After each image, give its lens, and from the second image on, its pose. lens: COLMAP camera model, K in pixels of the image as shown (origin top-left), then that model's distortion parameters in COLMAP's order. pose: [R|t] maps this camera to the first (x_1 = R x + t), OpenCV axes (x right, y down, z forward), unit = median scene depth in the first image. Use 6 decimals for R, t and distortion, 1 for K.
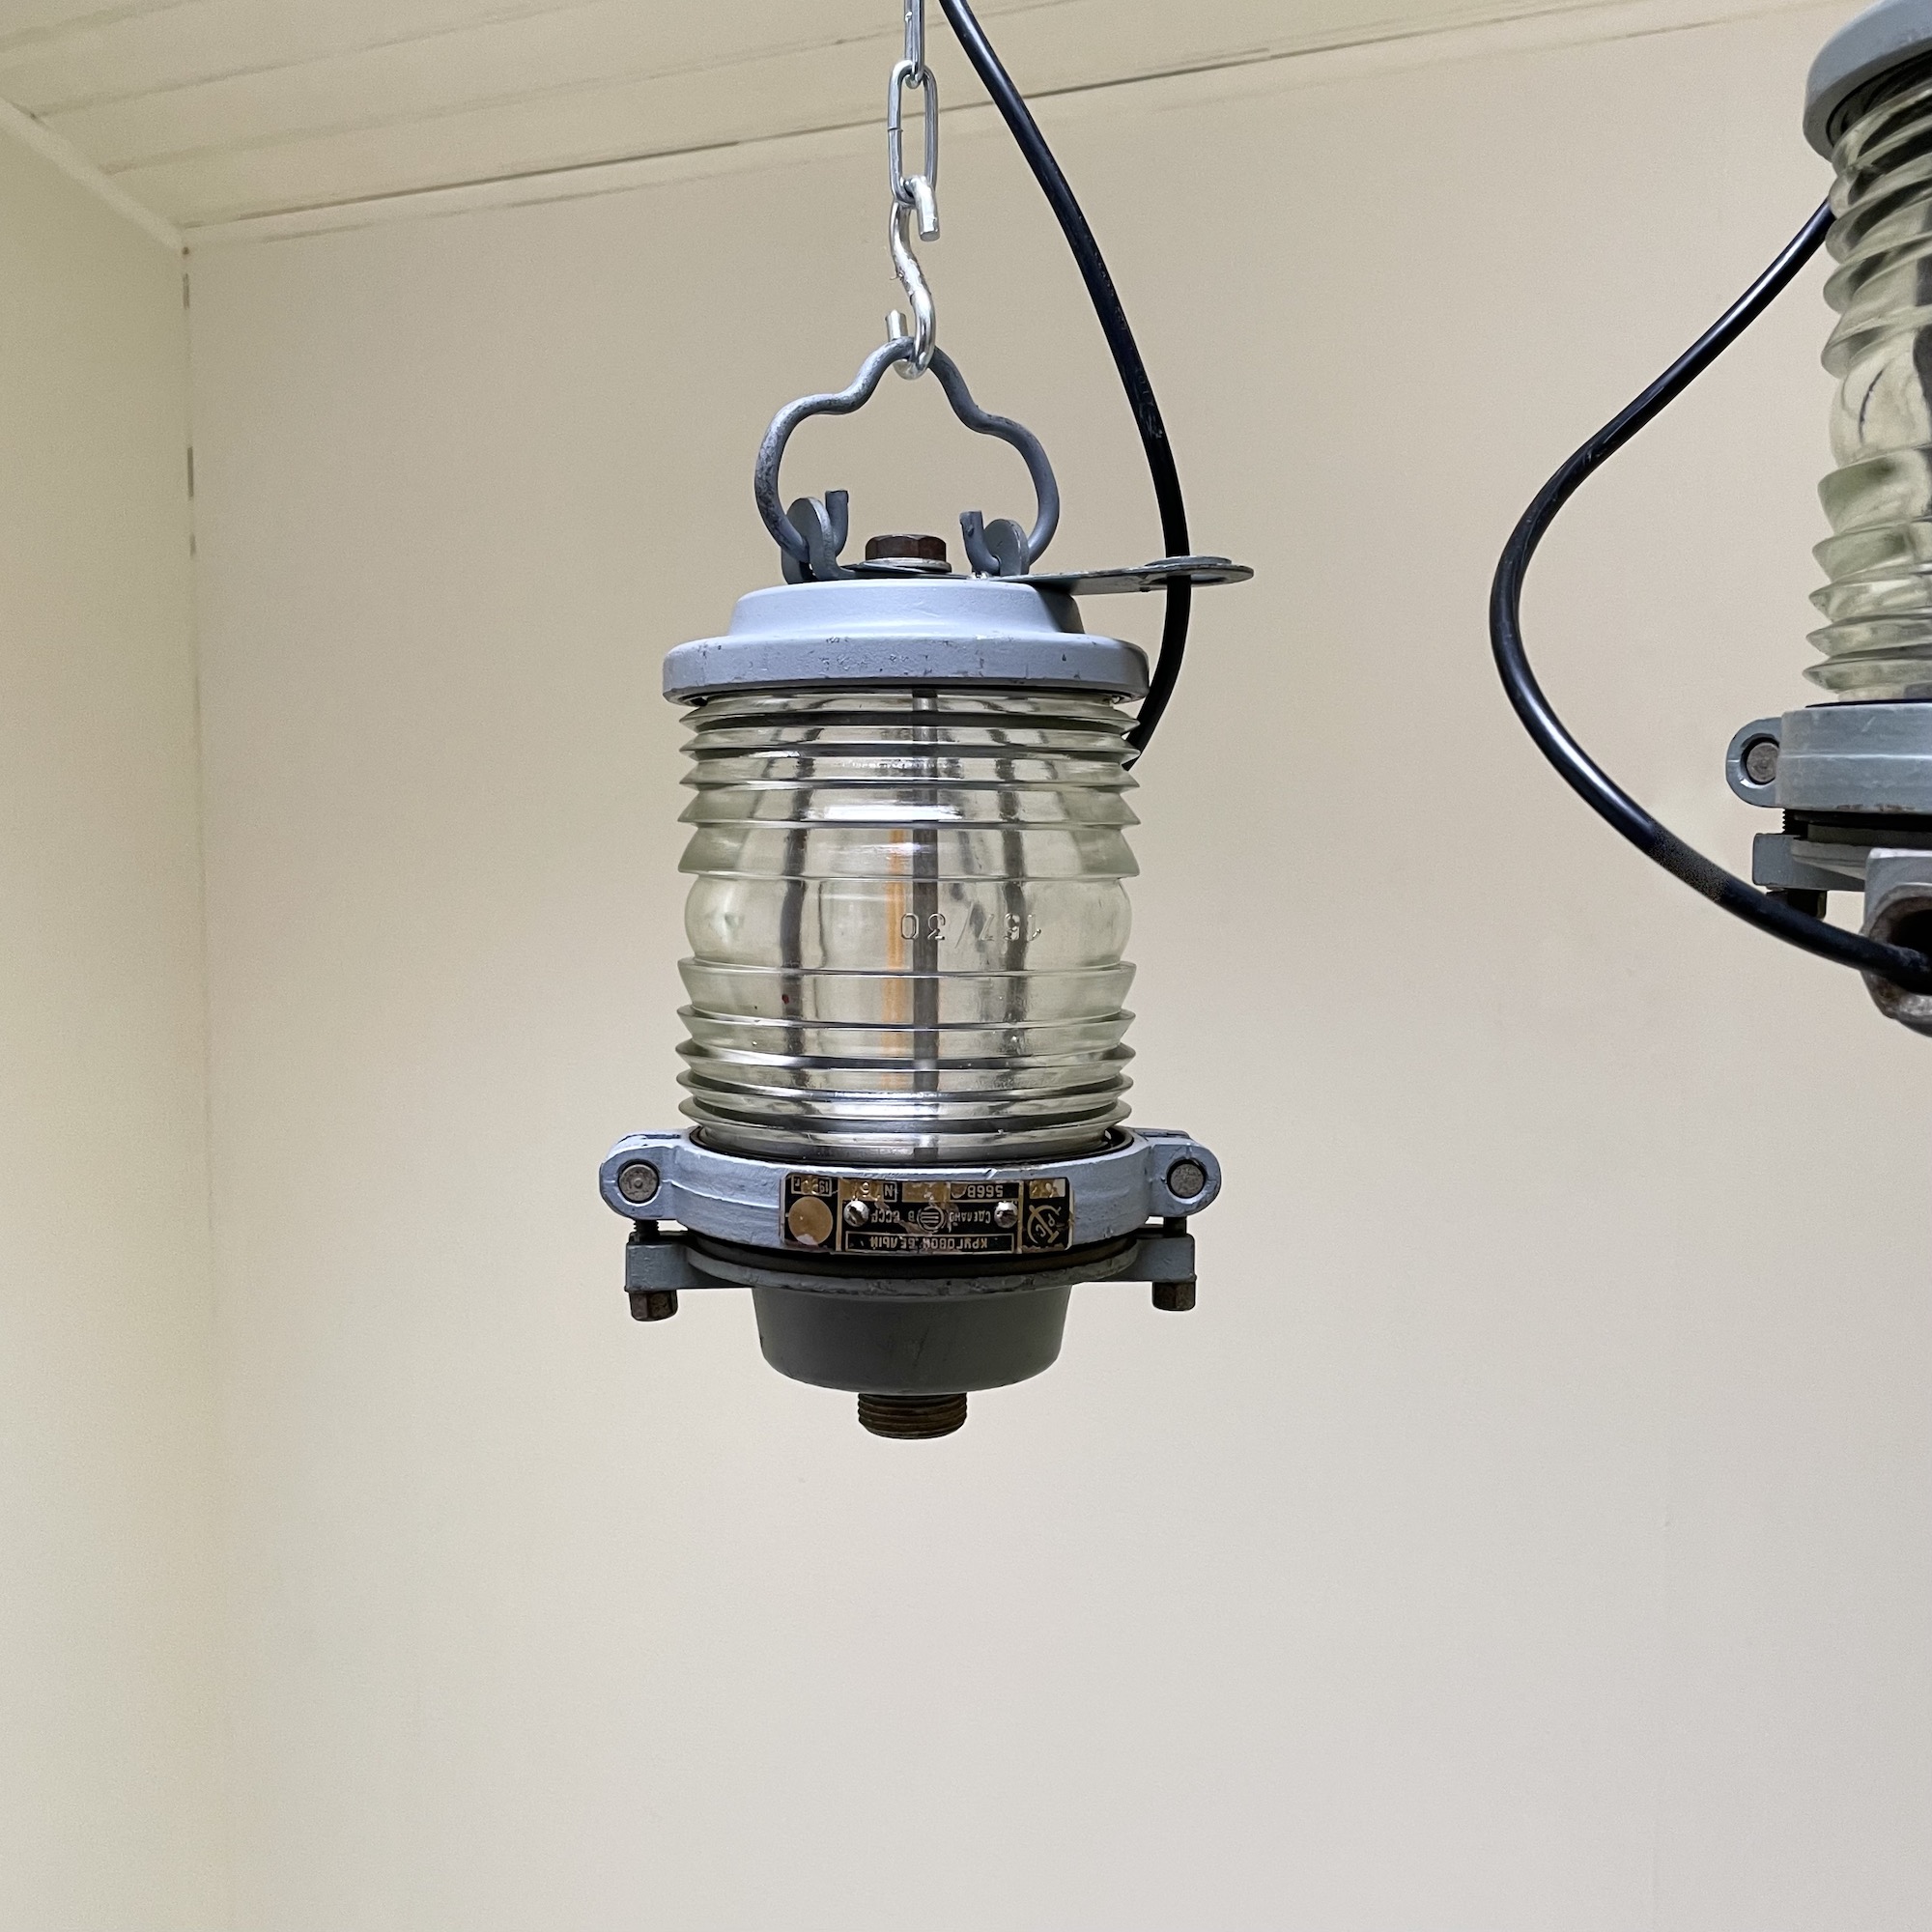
lens RADIAL K [[2058.6, 0, 954.5], [0, 2058.6, 965.5], [0, 0, 1]] dist [0.051007, -0.027804]
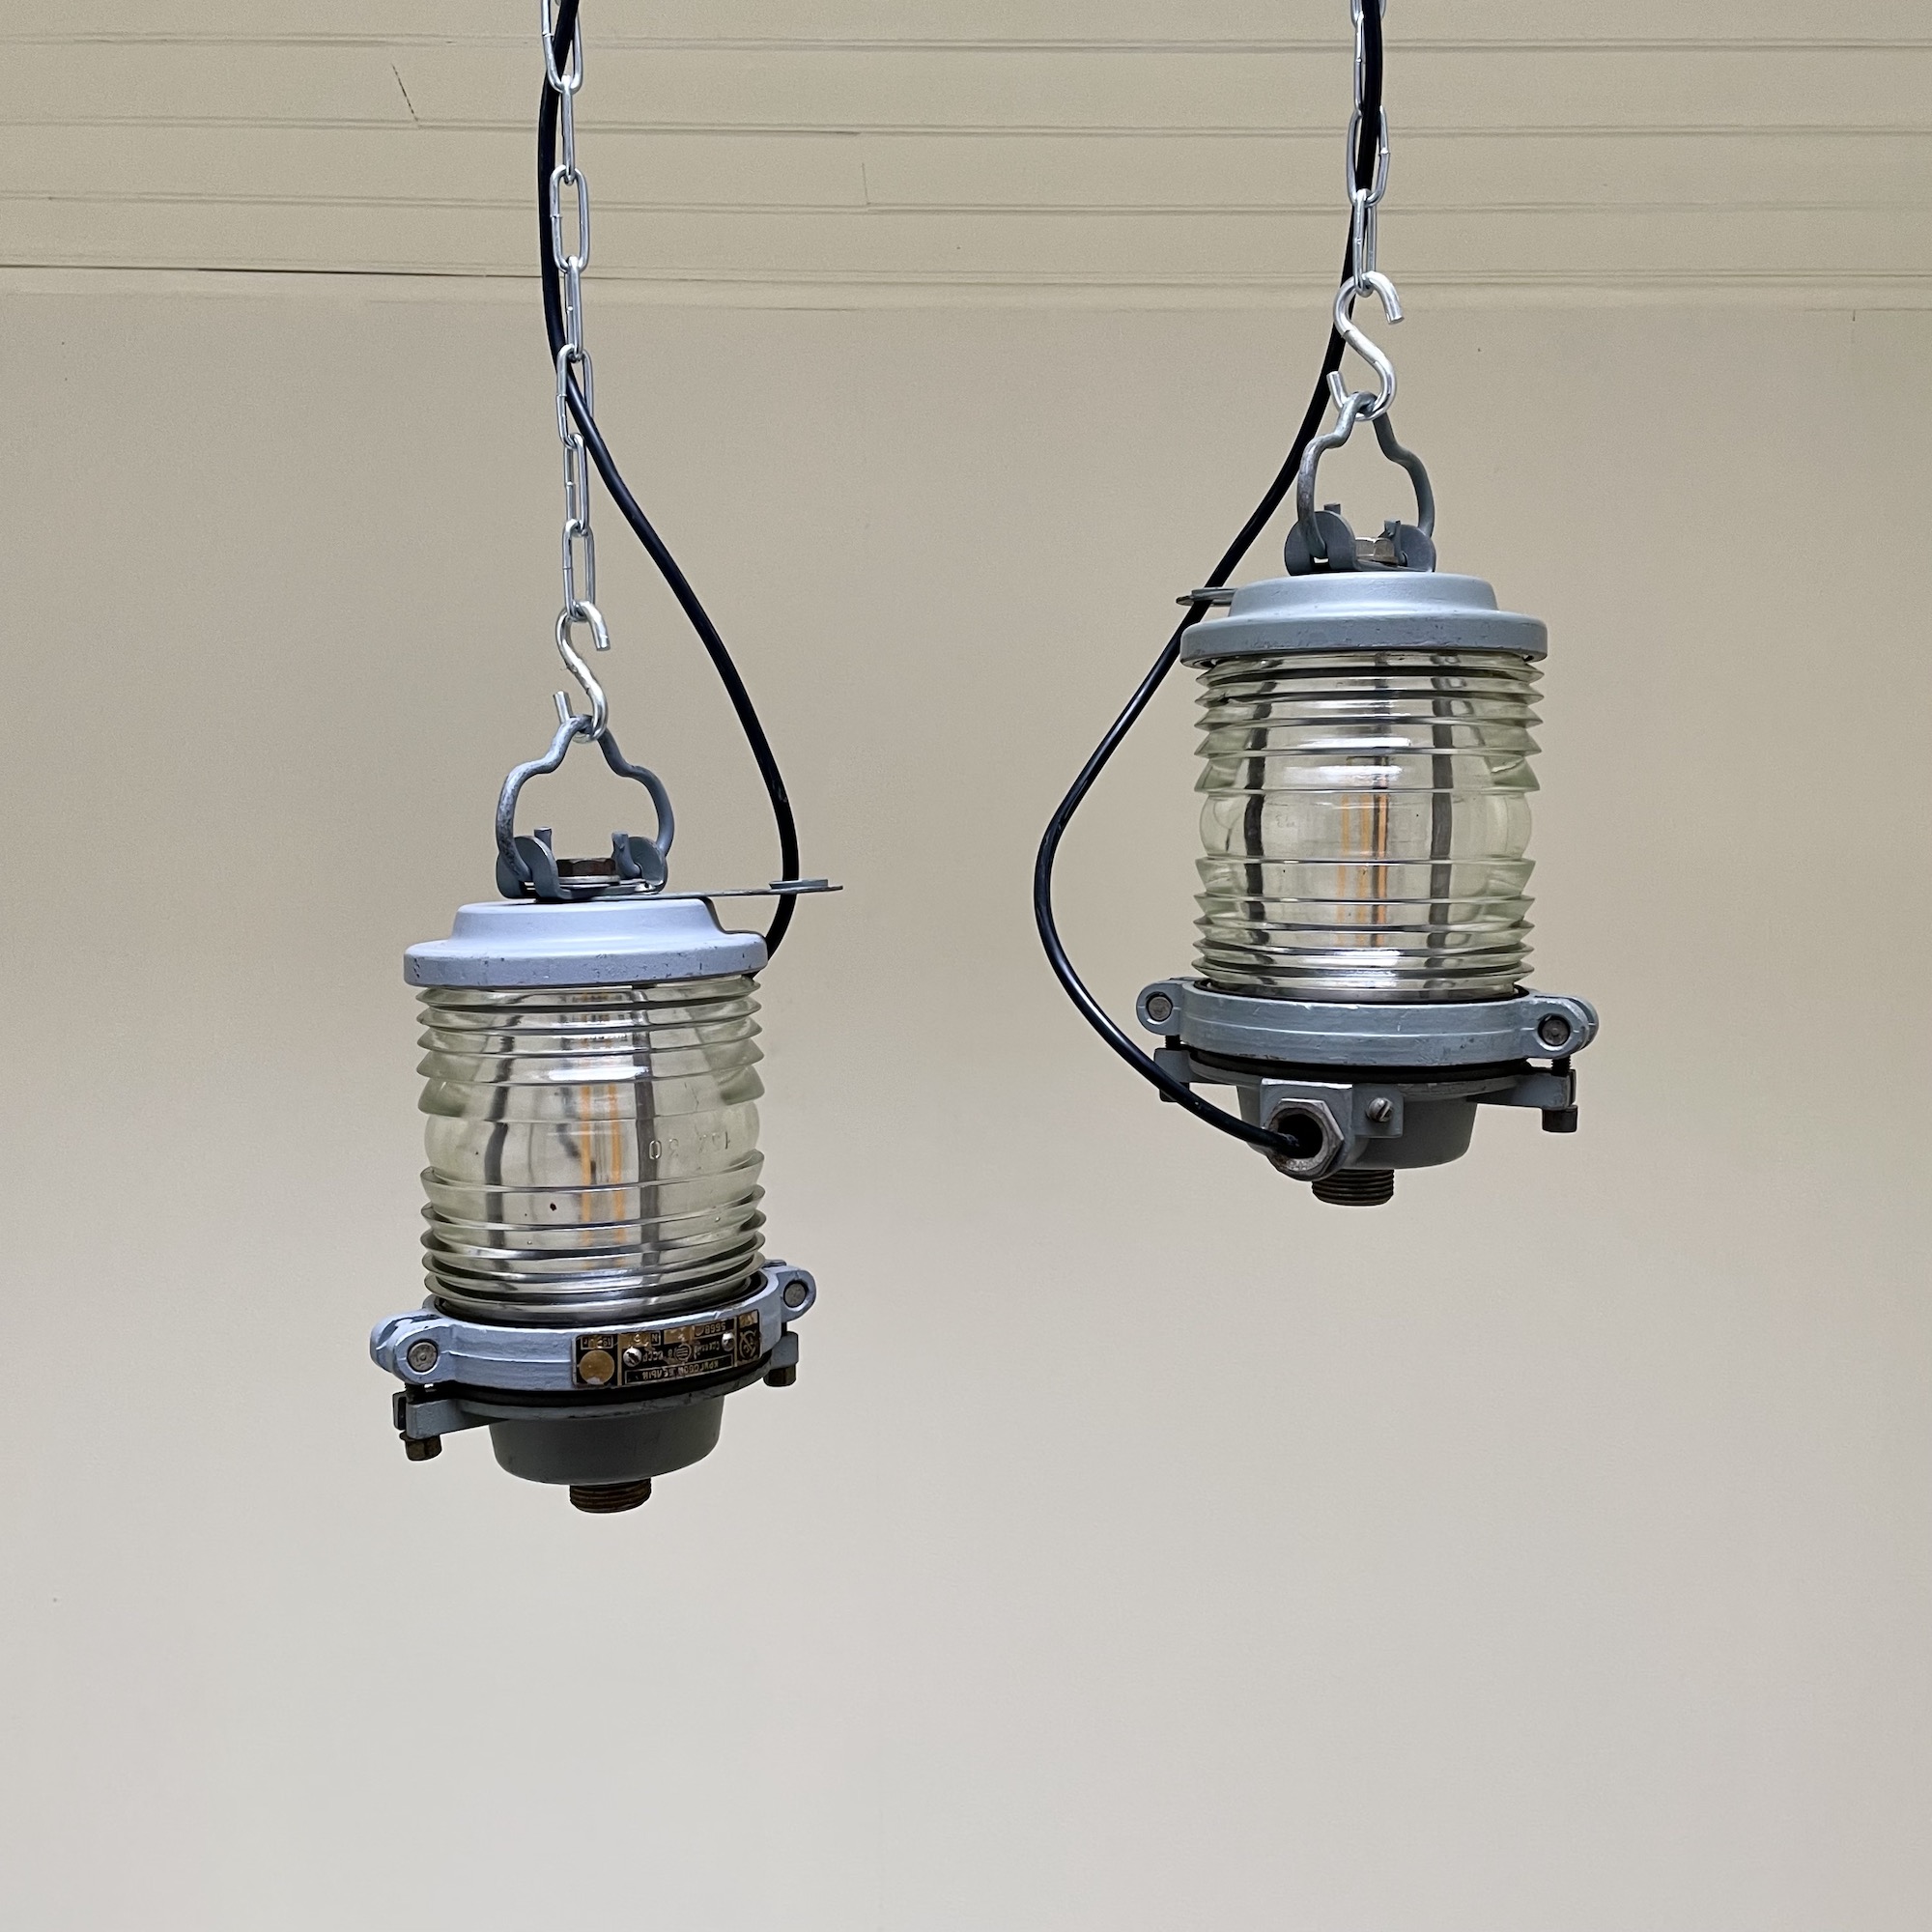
lens RADIAL K [[1980.8, 0, 1019.9], [0, 1980.8, 967.2], [0, 0, 1]] dist [0.061488, -0.015982]
pose [[0.866087, -0.053955, 0.496974, -0.468493], [0.054860, 0.998412, 0.012789, -0.145963], [-0.496875, 0.016187, 0.867671, -0.314923]]
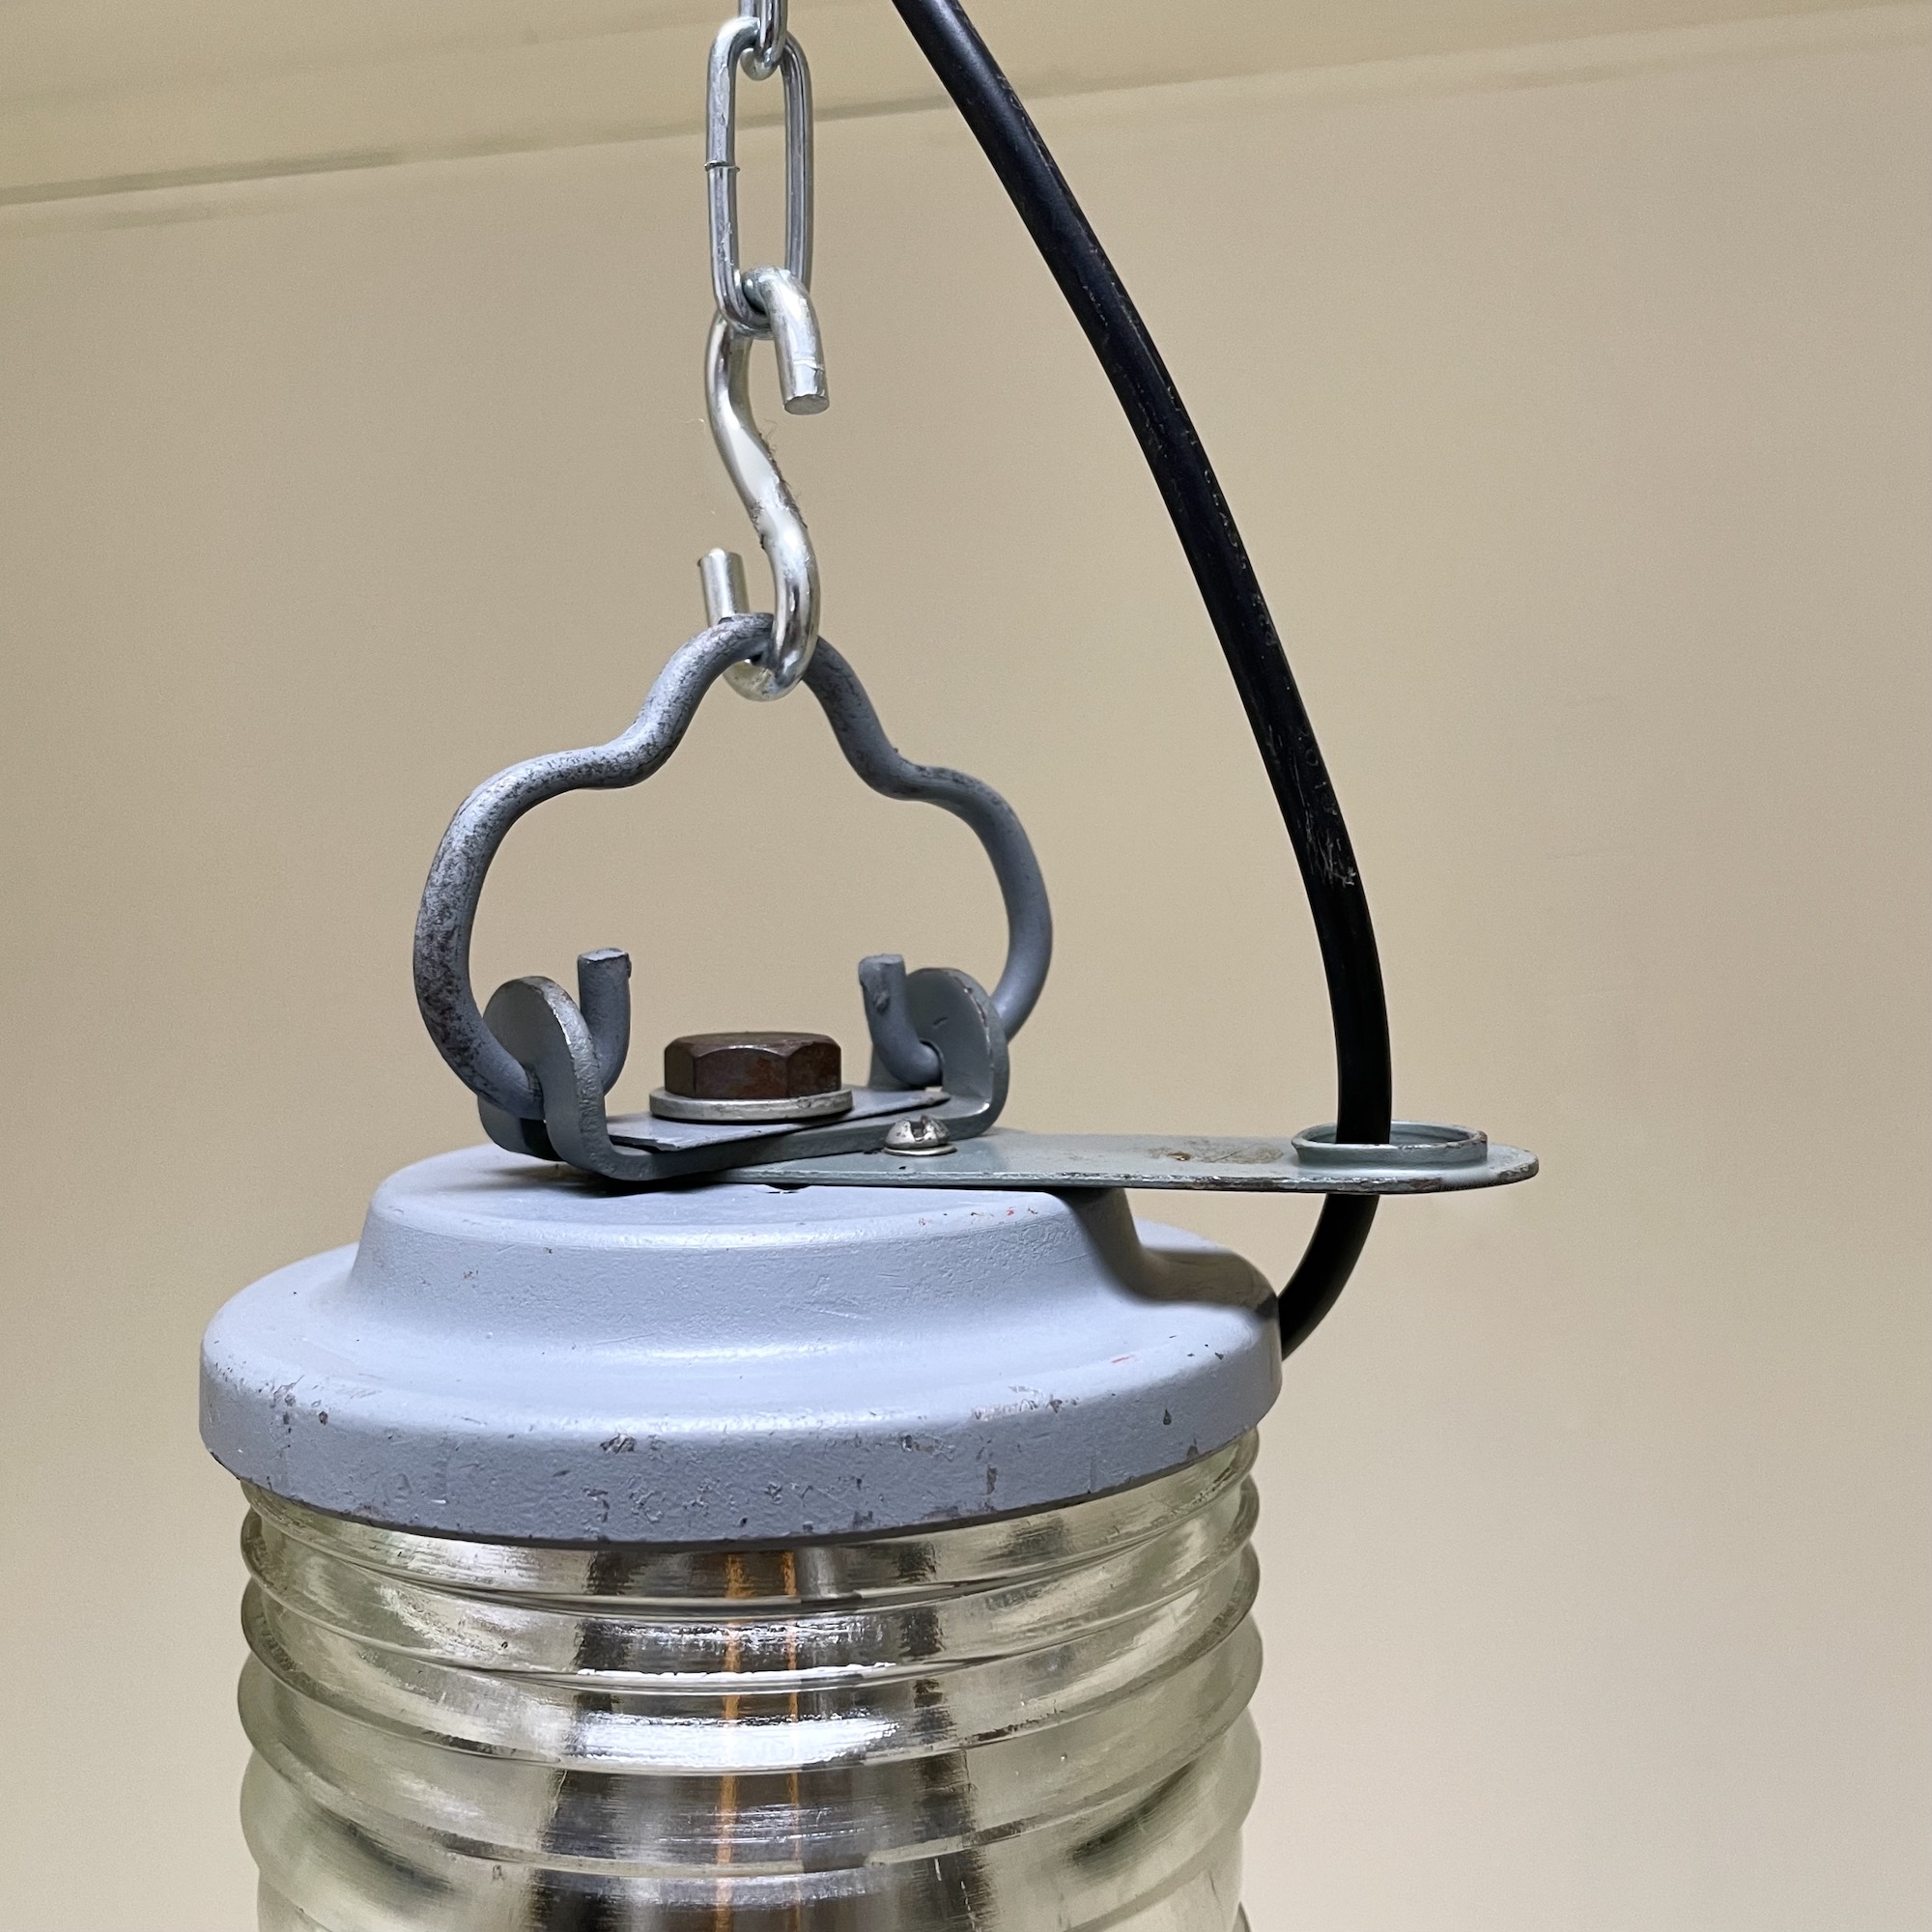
lens RADIAL K [[2022.6, 0, 997.8], [0, 2022.6, 970.0], [0, 0, 1]] dist [0.076924, -0.124017]
pose [[0.985142, -0.013224, 0.171232, -0.050914], [0.014399, 0.999881, -0.005619, -0.235977], [-0.171137, 0.008001, 0.985215, 0.580739]]
